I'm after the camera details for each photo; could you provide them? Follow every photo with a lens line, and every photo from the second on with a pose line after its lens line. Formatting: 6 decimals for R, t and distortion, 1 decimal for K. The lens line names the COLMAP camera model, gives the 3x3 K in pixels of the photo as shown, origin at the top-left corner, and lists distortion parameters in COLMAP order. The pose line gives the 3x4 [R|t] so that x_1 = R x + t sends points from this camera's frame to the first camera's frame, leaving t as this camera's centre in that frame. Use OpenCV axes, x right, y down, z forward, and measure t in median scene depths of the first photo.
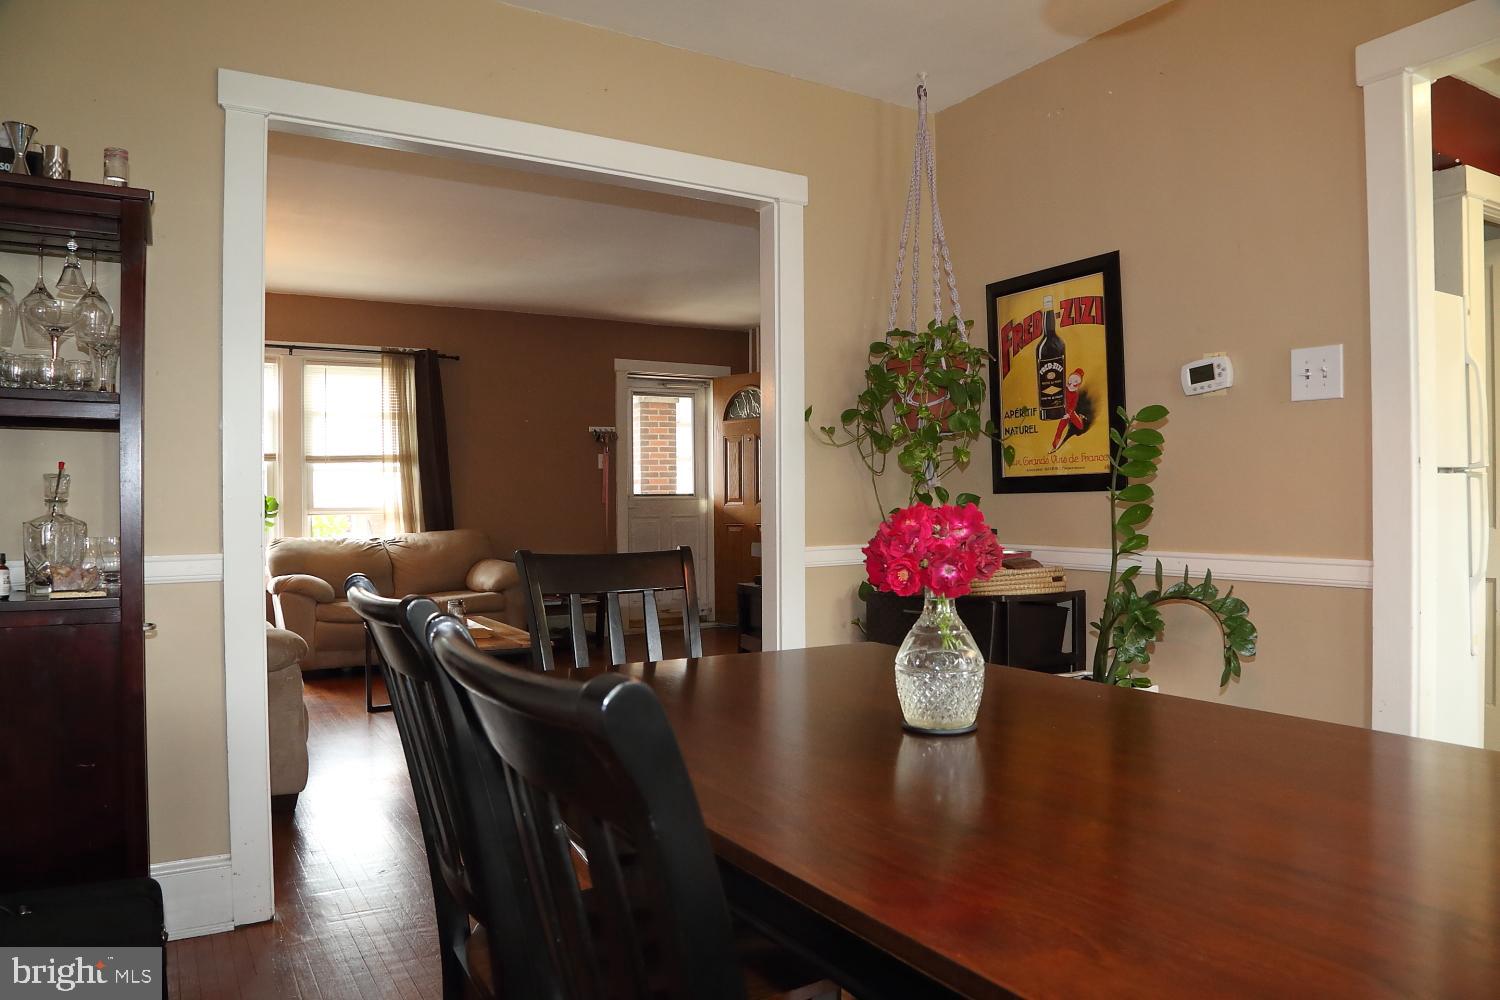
lens RADIAL K [[1061.3, 0, 763.6], [0, 1061.3, 508.3], [0, 0, 1]] dist [-0.033803, 0.006874]
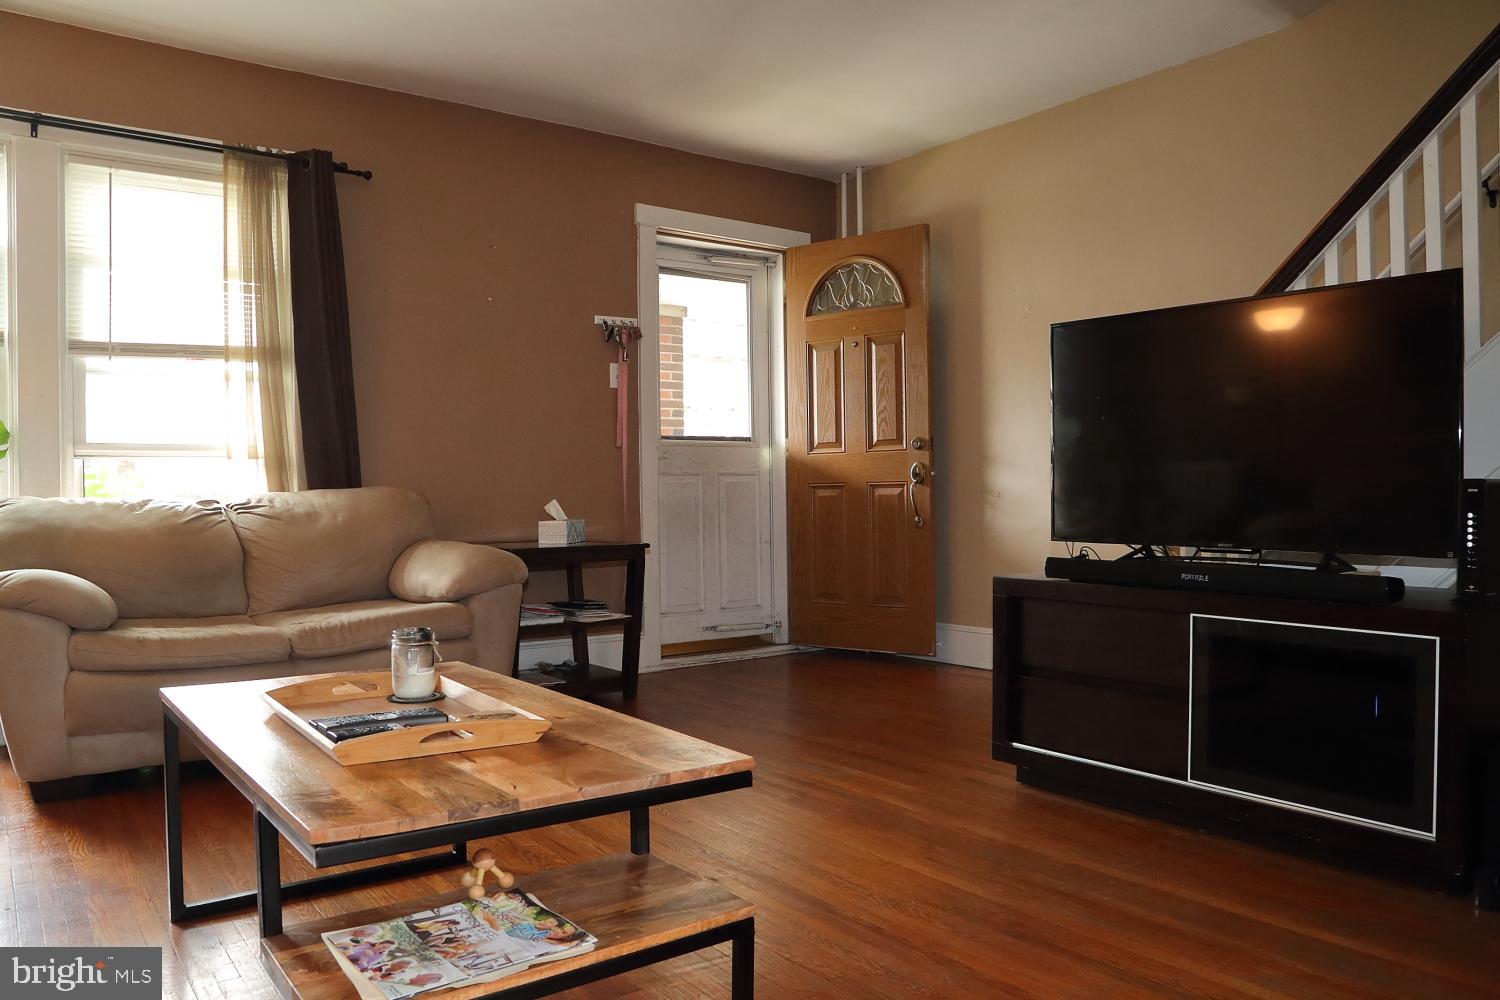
lens RADIAL K [[1061.3, 0, 738.3], [0, 1061.3, 507.5], [0, 0, 1]] dist [-0.033803, 0.006874]
pose [[0.995702, -0.003233, 0.092561, -0.152243], [0.003399, 0.999993, -0.001631, 0.032397], [-0.092555, 0.001939, 0.995706, 0.447431]]
